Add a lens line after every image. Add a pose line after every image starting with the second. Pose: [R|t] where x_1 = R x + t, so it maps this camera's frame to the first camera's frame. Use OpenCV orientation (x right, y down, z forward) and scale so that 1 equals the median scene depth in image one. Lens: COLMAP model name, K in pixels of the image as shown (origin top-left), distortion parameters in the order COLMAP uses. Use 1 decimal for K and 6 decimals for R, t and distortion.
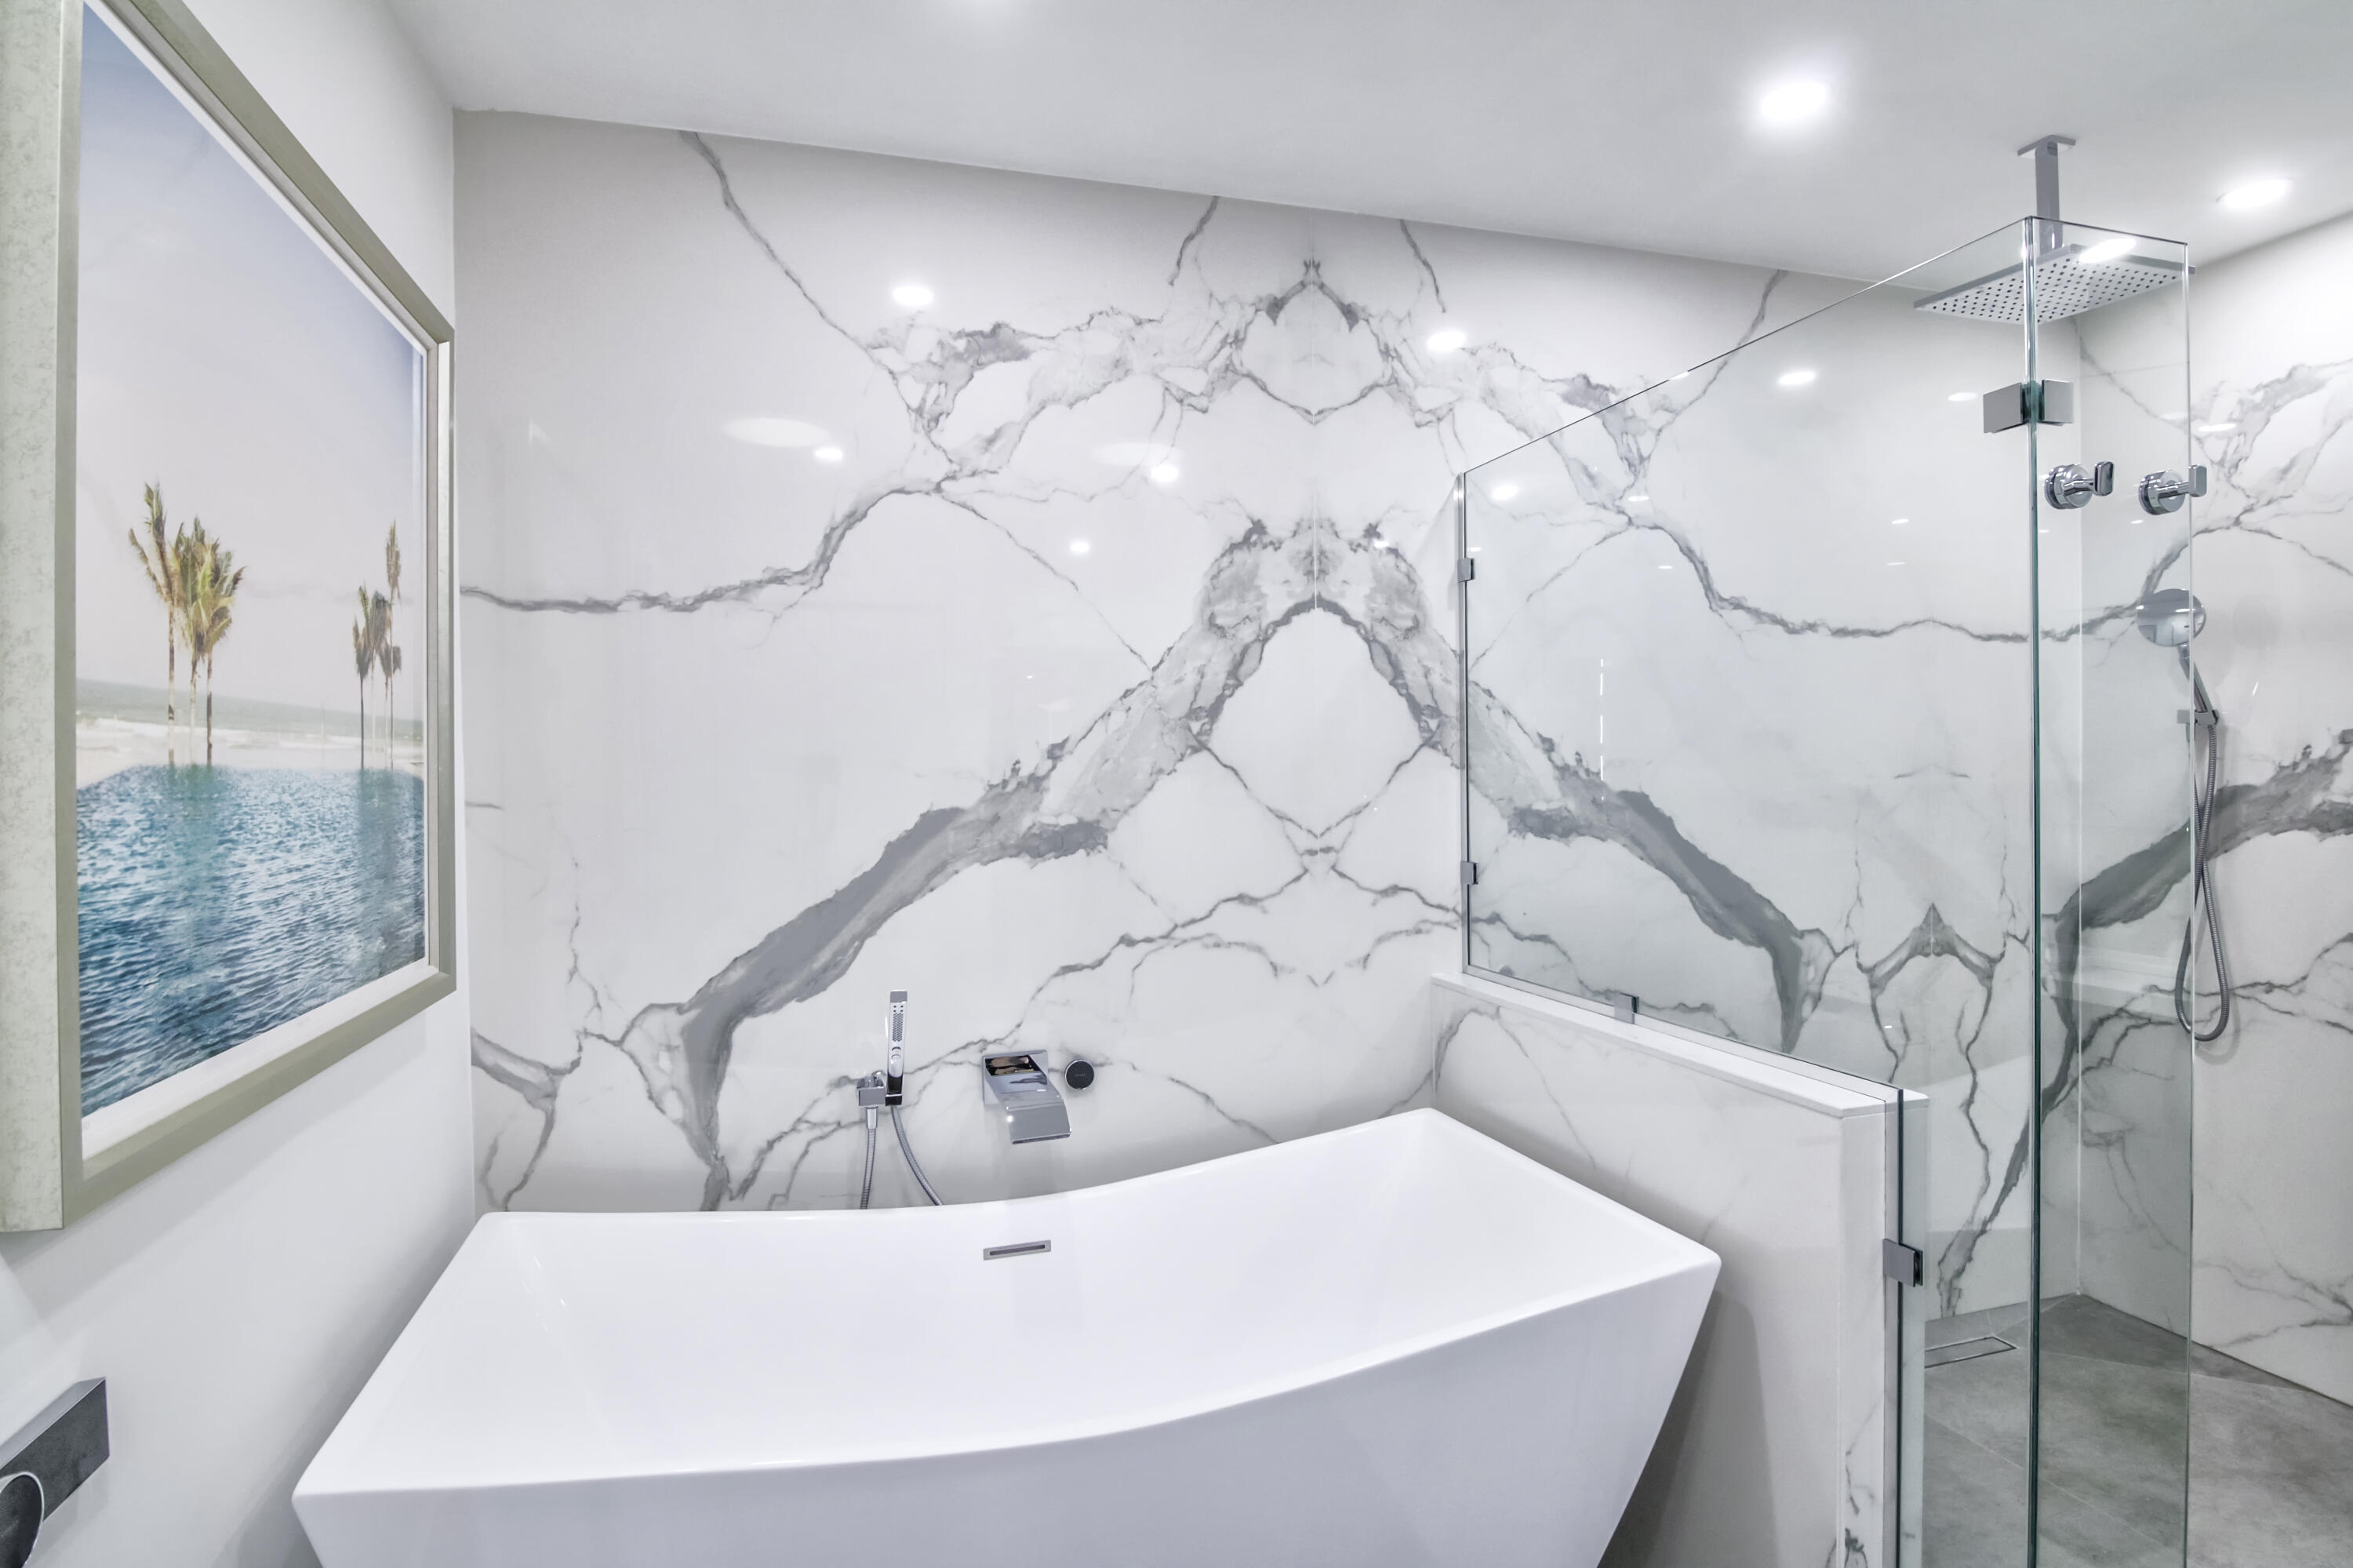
lens RADIAL K [[1214.1, 0, 1175.9], [0, 1214.1, 787.0], [0, 0, 1]] dist [-0.003316, -0.013860]
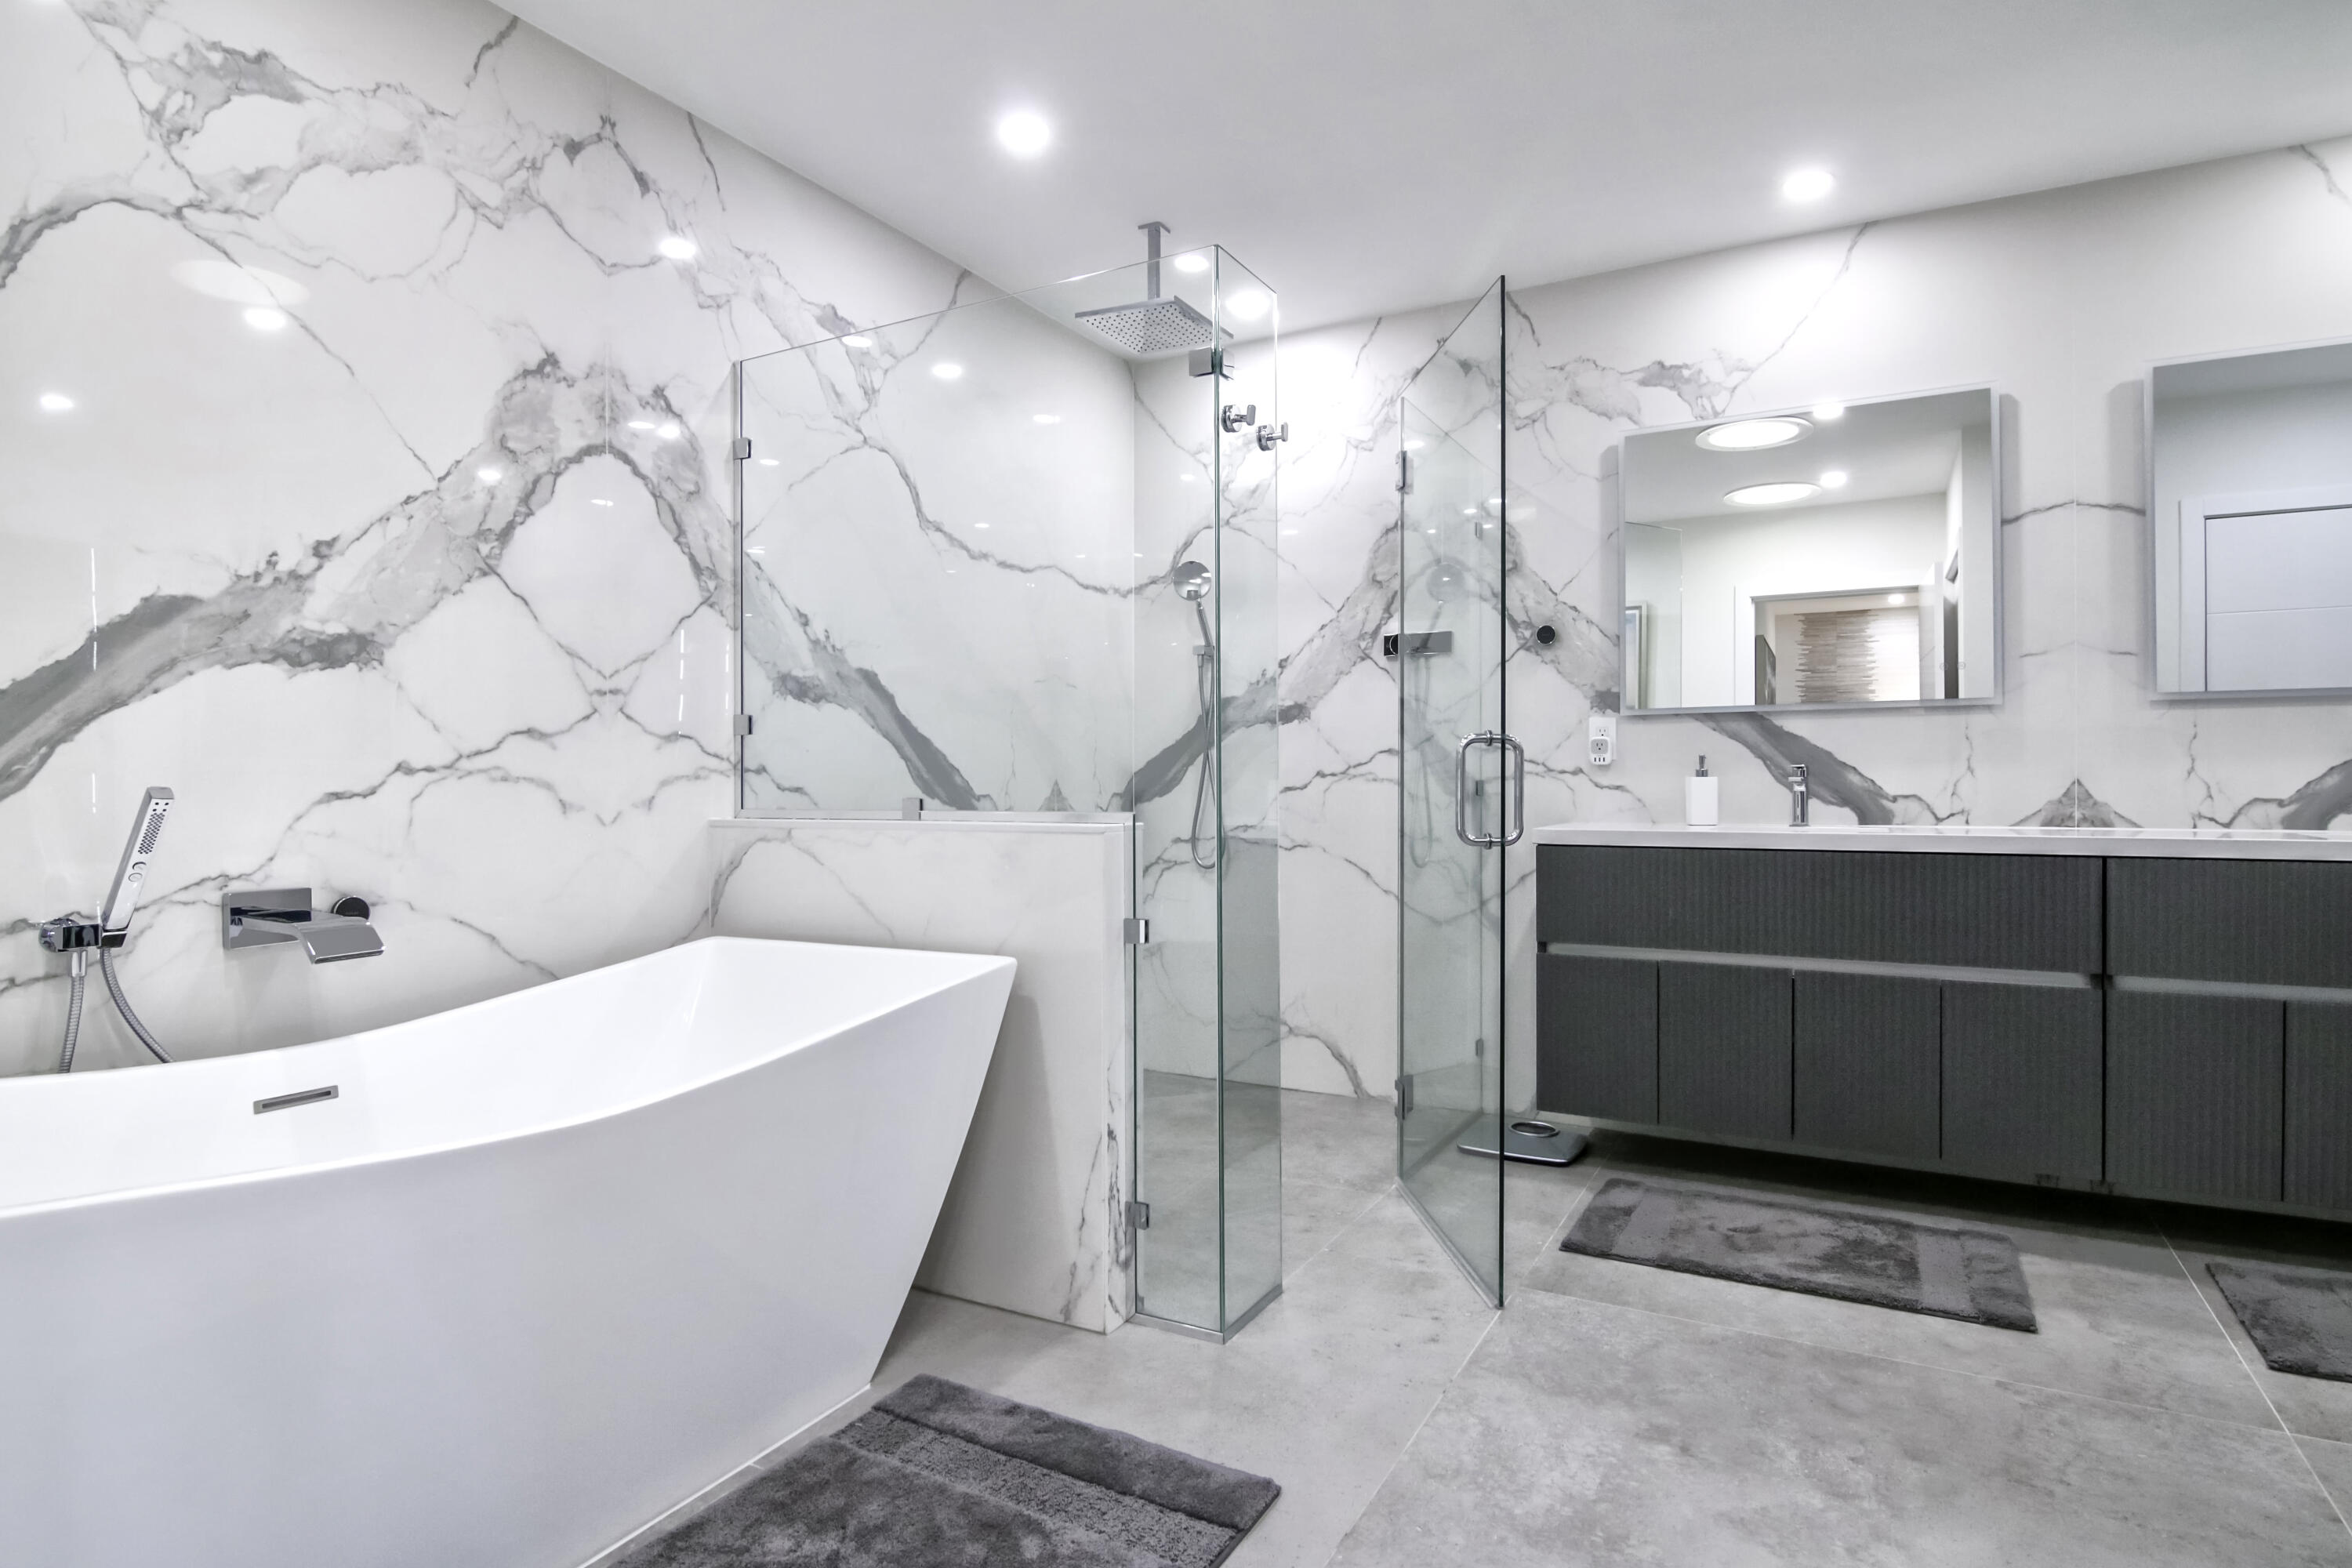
lens RADIAL K [[1213.5, 0, 1171.6], [0, 1213.5, 785.4], [0, 0, 1]] dist [-0.003316, -0.013860]
pose [[0.721183, 0.009919, 0.692673, -0.258221], [0.004163, 0.999817, -0.018652, 0.160577], [-0.692732, 0.016335, 0.721010, -0.062654]]
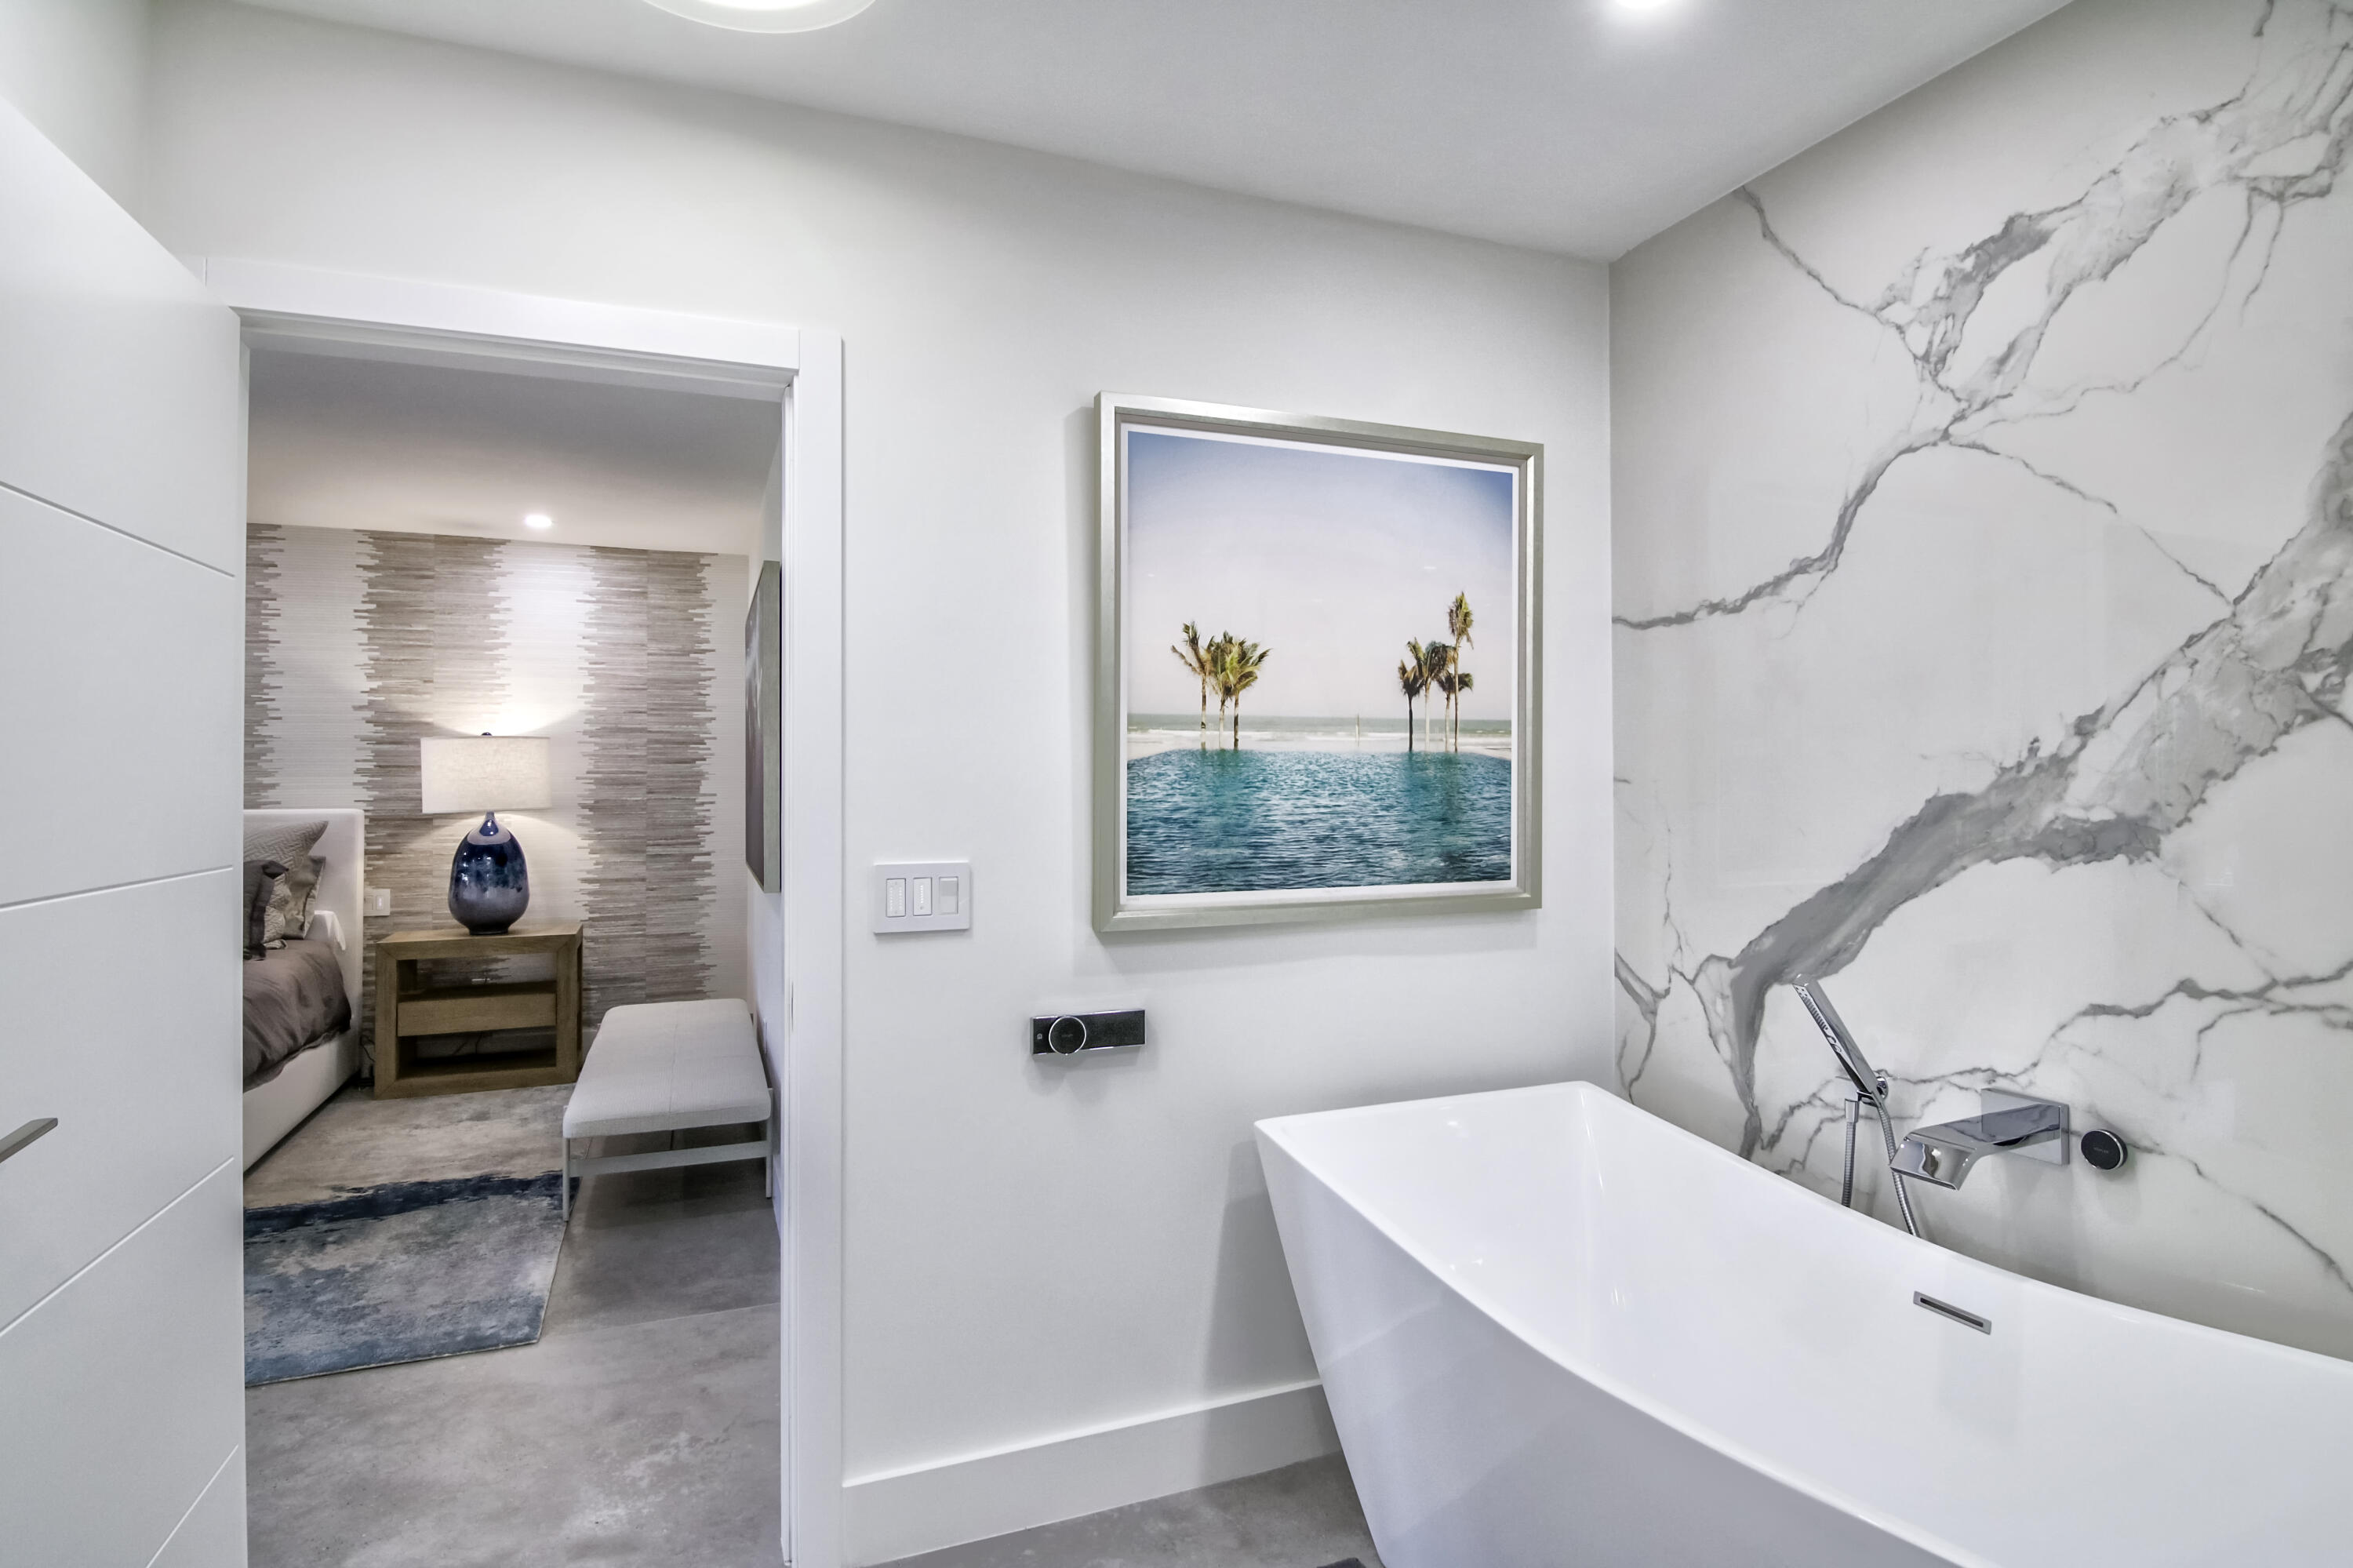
lens RADIAL K [[1214.1, 0, 1169.8], [0, 1214.1, 767.5], [0, 0, 1]] dist [-0.003316, -0.013860]
pose [[0.085860, 0.003822, -0.996300, 0.615089], [-0.015570, 0.999876, 0.002494, 0.004676], [0.996186, 0.015298, 0.085909, 0.344988]]
